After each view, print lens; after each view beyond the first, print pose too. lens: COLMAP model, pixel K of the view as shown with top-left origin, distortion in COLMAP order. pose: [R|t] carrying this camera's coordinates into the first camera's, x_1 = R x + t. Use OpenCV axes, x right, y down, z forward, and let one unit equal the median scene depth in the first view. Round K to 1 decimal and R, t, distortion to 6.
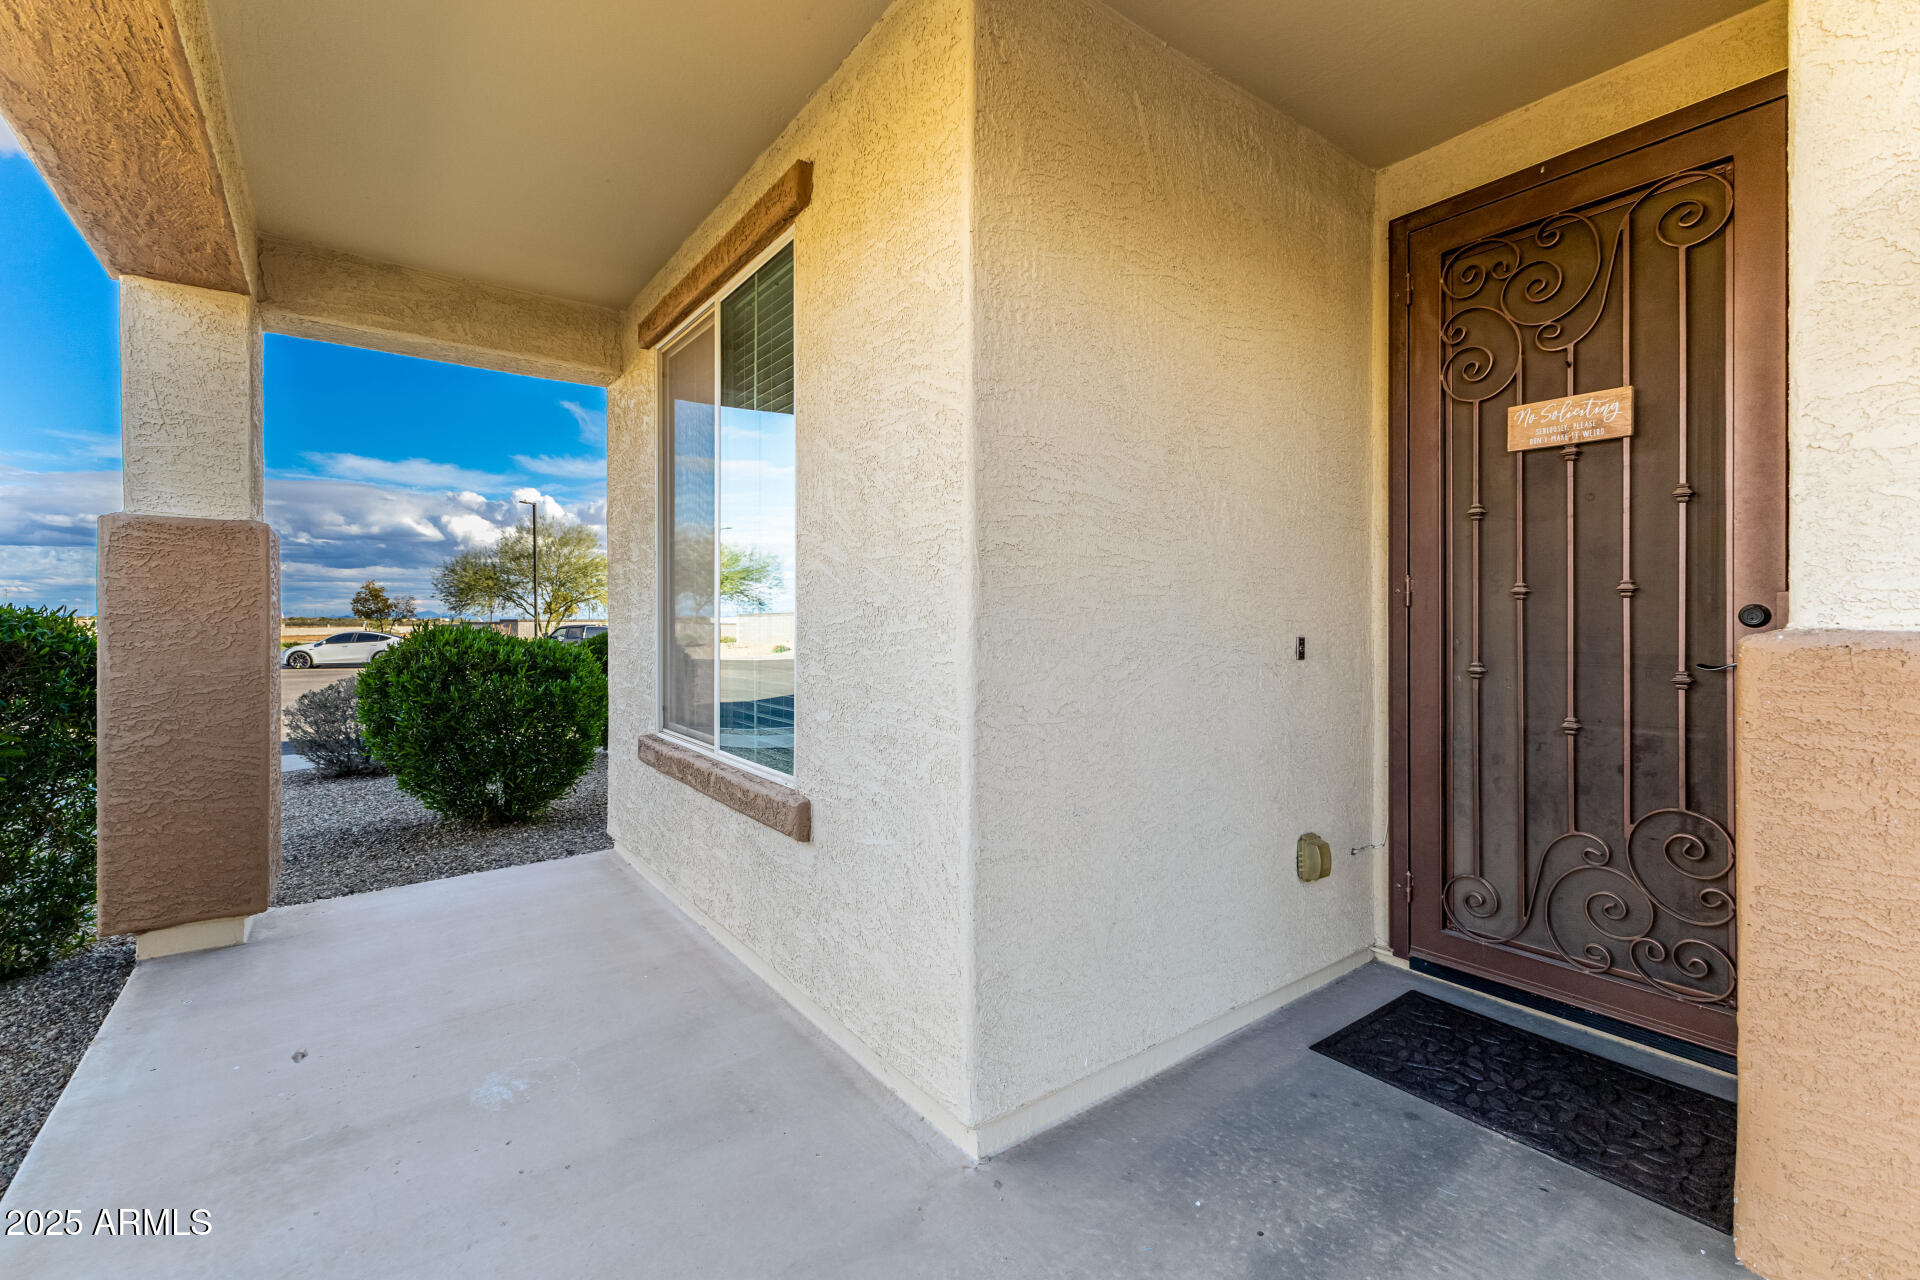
lens RADIAL K [[832.0, 0, 971.2], [0, 832.0, 632.4], [0, 0, 1]] dist [0.007225, -0.000832]
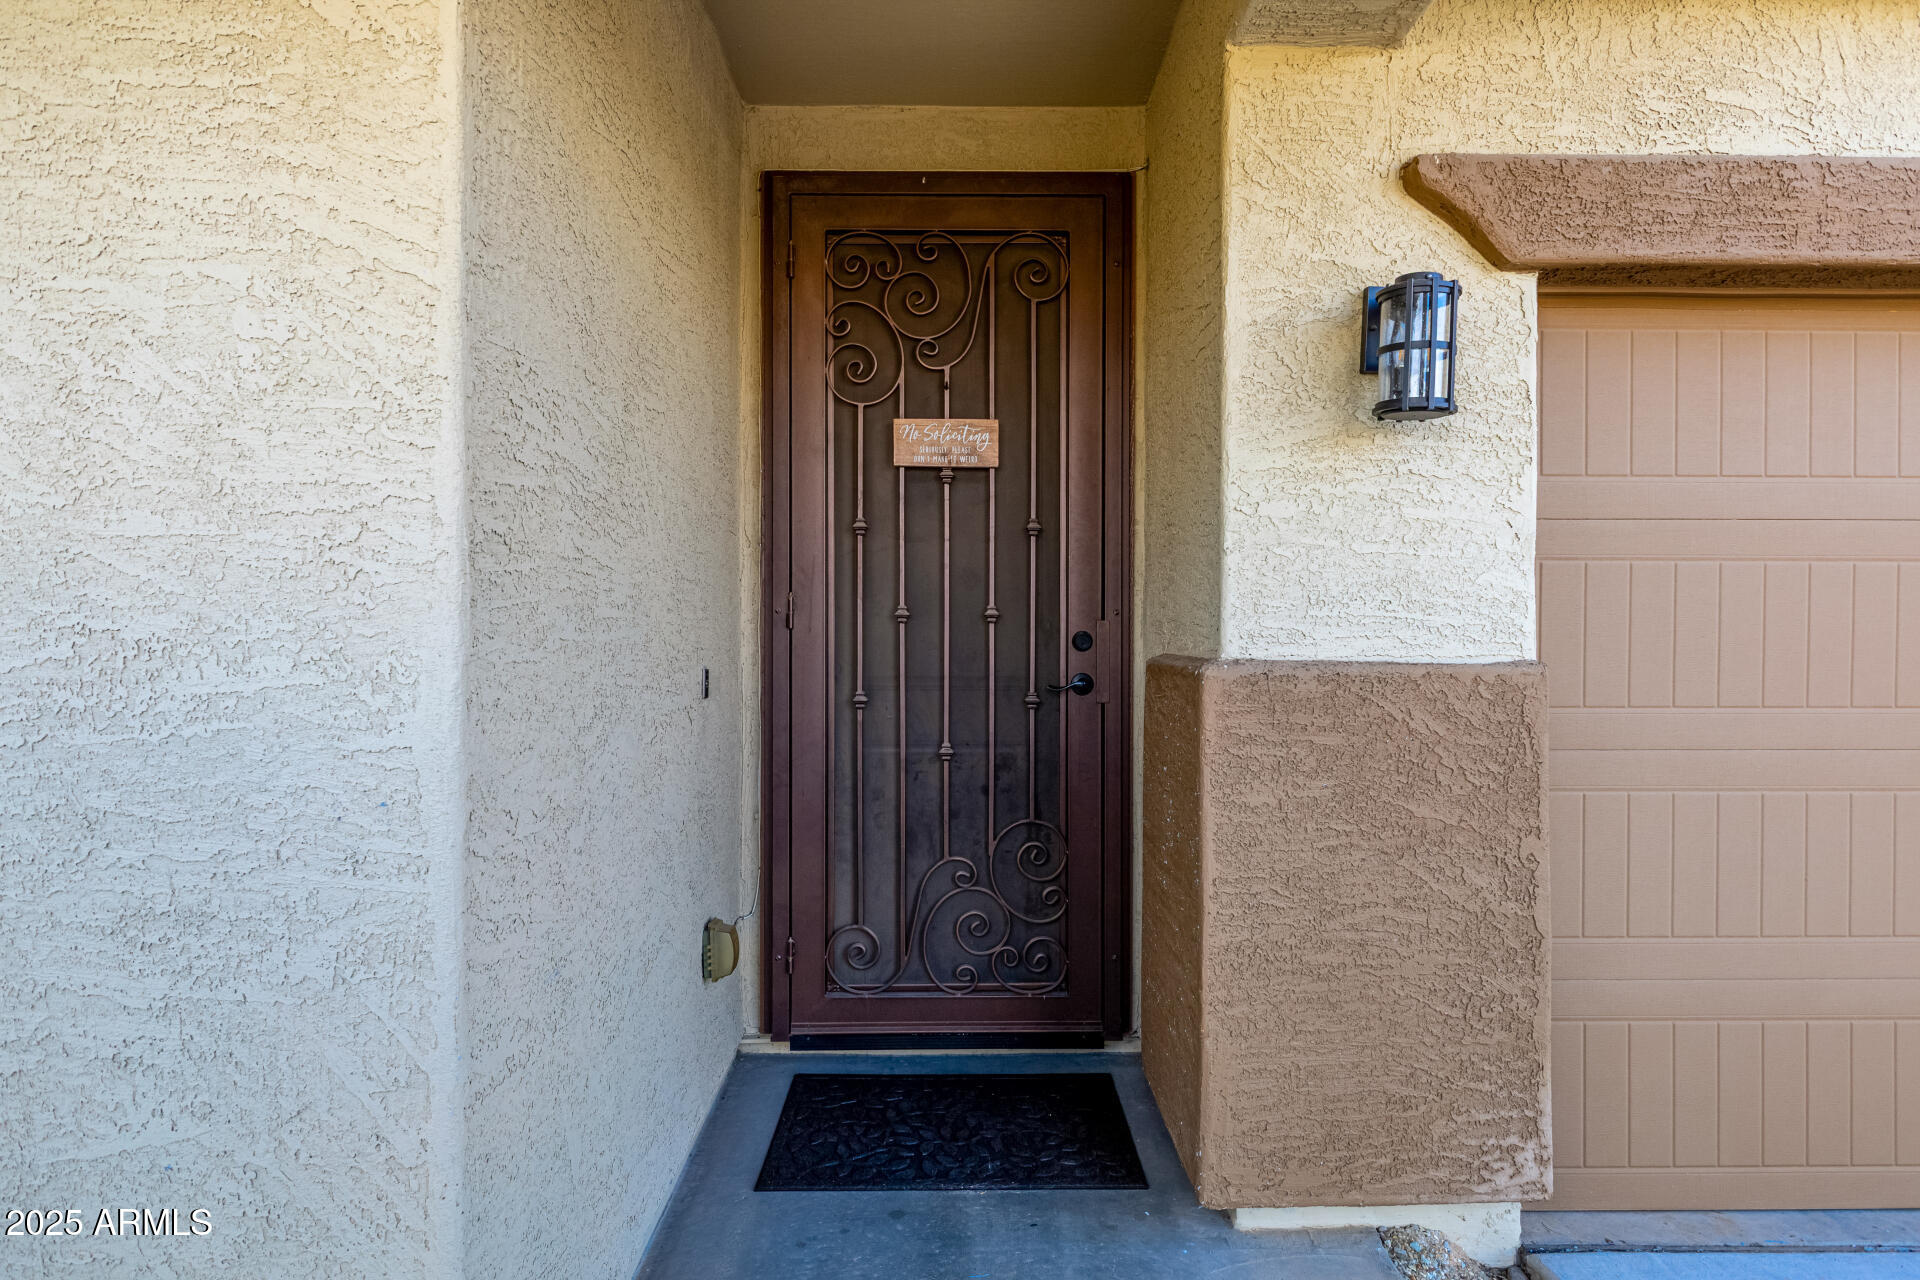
lens RADIAL K [[1053.7, 0, 953.2], [0, 1053.7, 636.7], [0, 0, 1]] dist [-0.001582, -0.003237]
pose [[0.594037, -0.007015, 0.804407, -0.311634], [0.010461, 0.999945, 0.000995, -0.027968], [-0.804370, 0.007824, 0.594077, 0.278691]]
